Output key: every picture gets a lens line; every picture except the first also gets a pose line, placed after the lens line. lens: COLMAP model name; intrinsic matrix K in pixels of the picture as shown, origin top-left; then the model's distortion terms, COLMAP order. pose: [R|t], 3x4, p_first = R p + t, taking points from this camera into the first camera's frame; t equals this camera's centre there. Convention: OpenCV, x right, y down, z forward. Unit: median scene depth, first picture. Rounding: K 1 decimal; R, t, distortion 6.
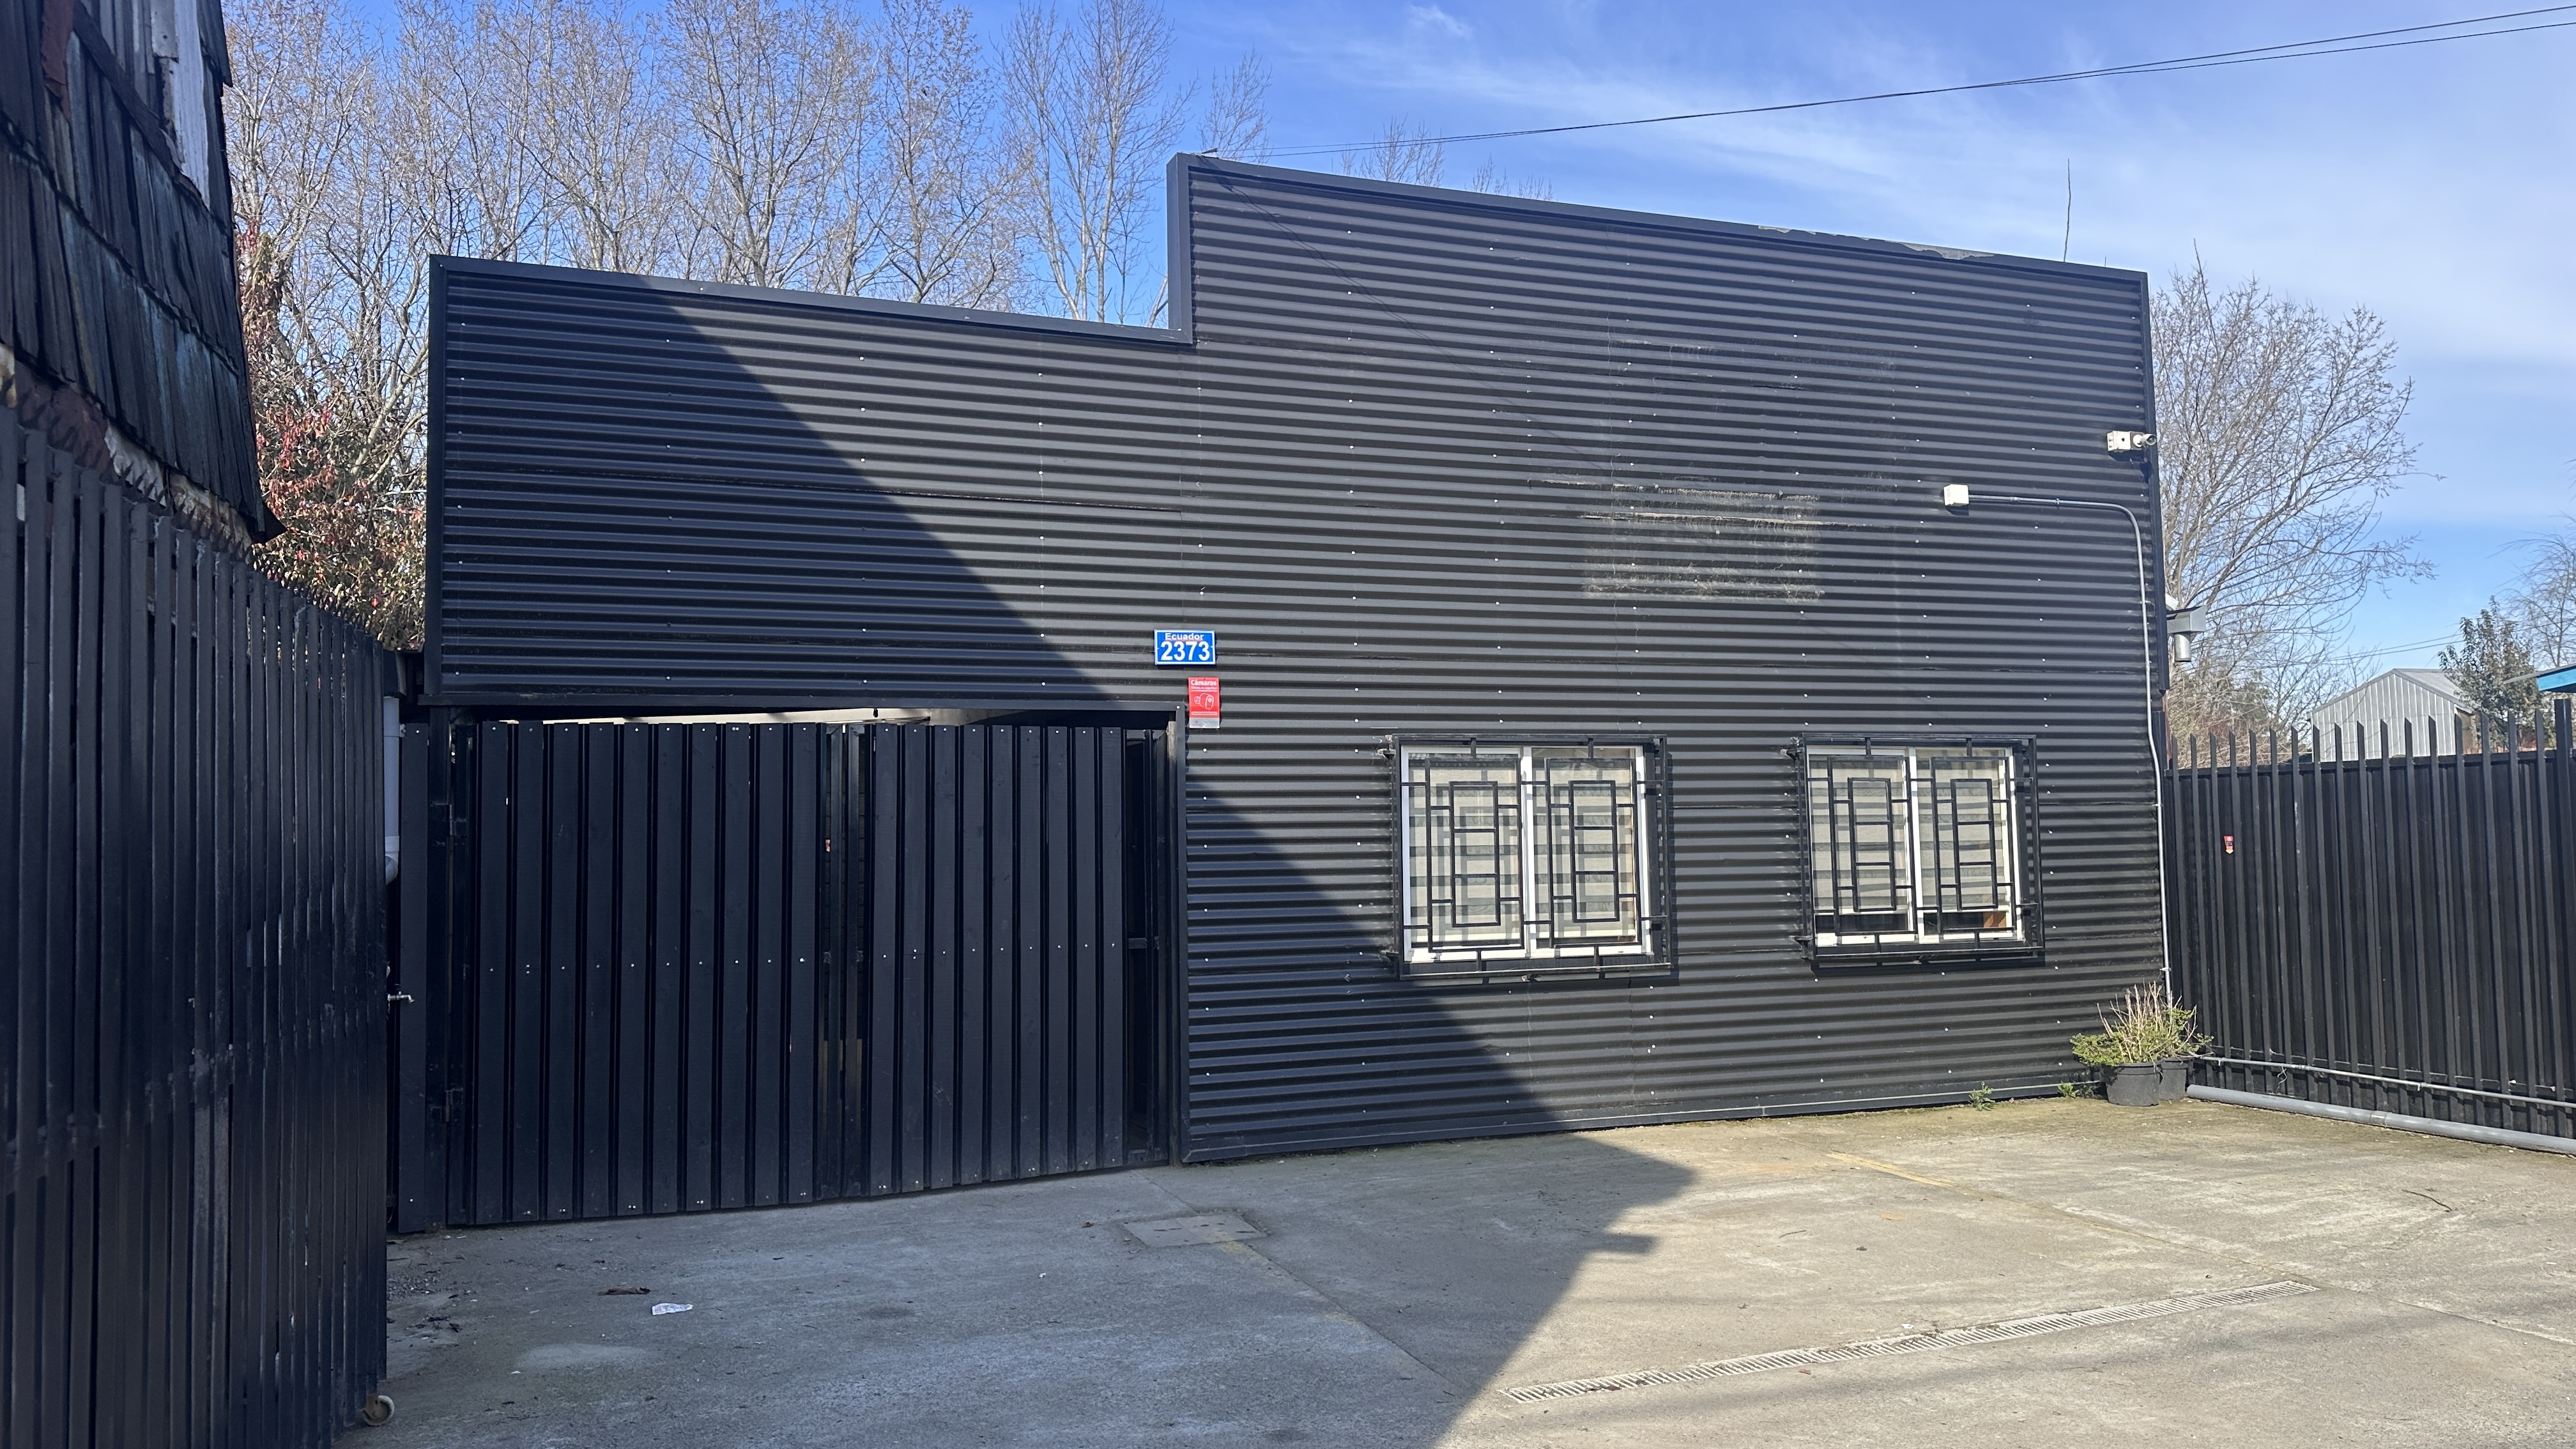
lens RADIAL K [[1758.3, 0, 1282.5], [0, 1758.3, 730.9], [0, 0, 1]] dist [0.004249, -0.007999]
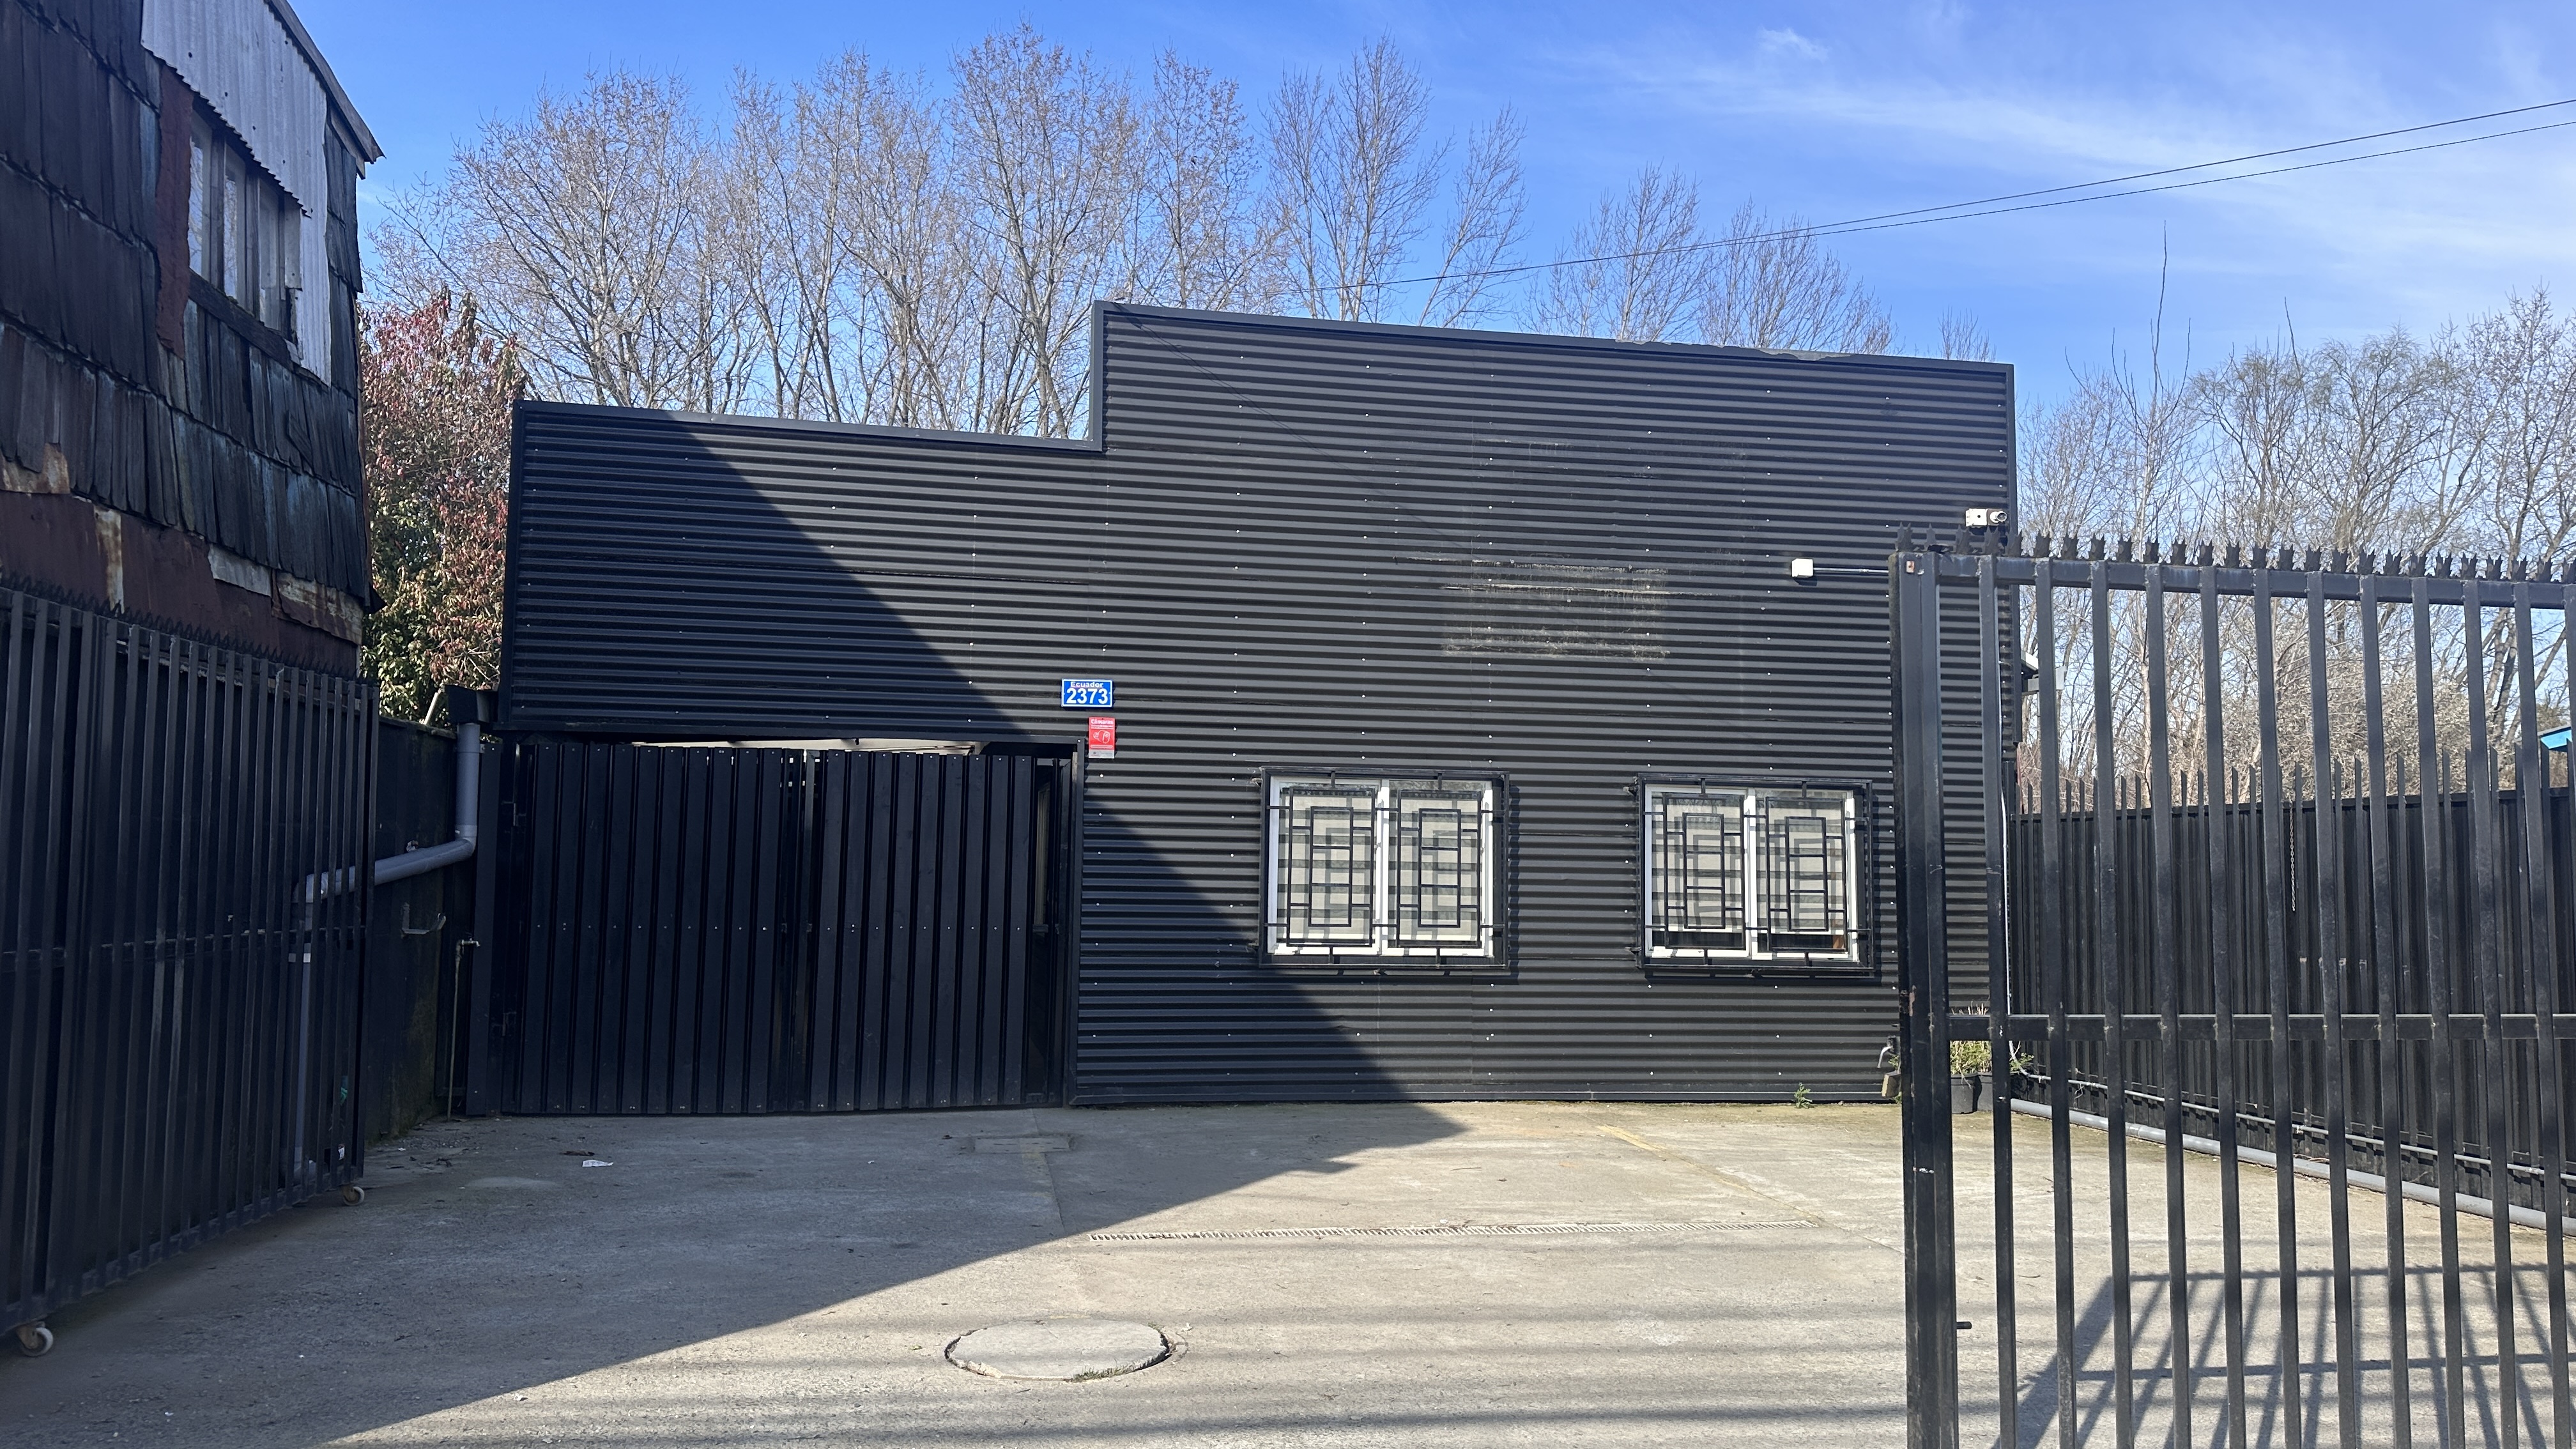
lens RADIAL K [[1732.9, 0, 1288.0], [0, 1732.9, 724.5], [0, 0, 1]] dist [0.001224, 0.001675]
pose [[0.986403, 0.017077, -0.163455, 0.264215], [-0.020671, 0.999580, -0.020313, -0.002994], [0.163040, 0.023416, 0.986342, -0.178077]]
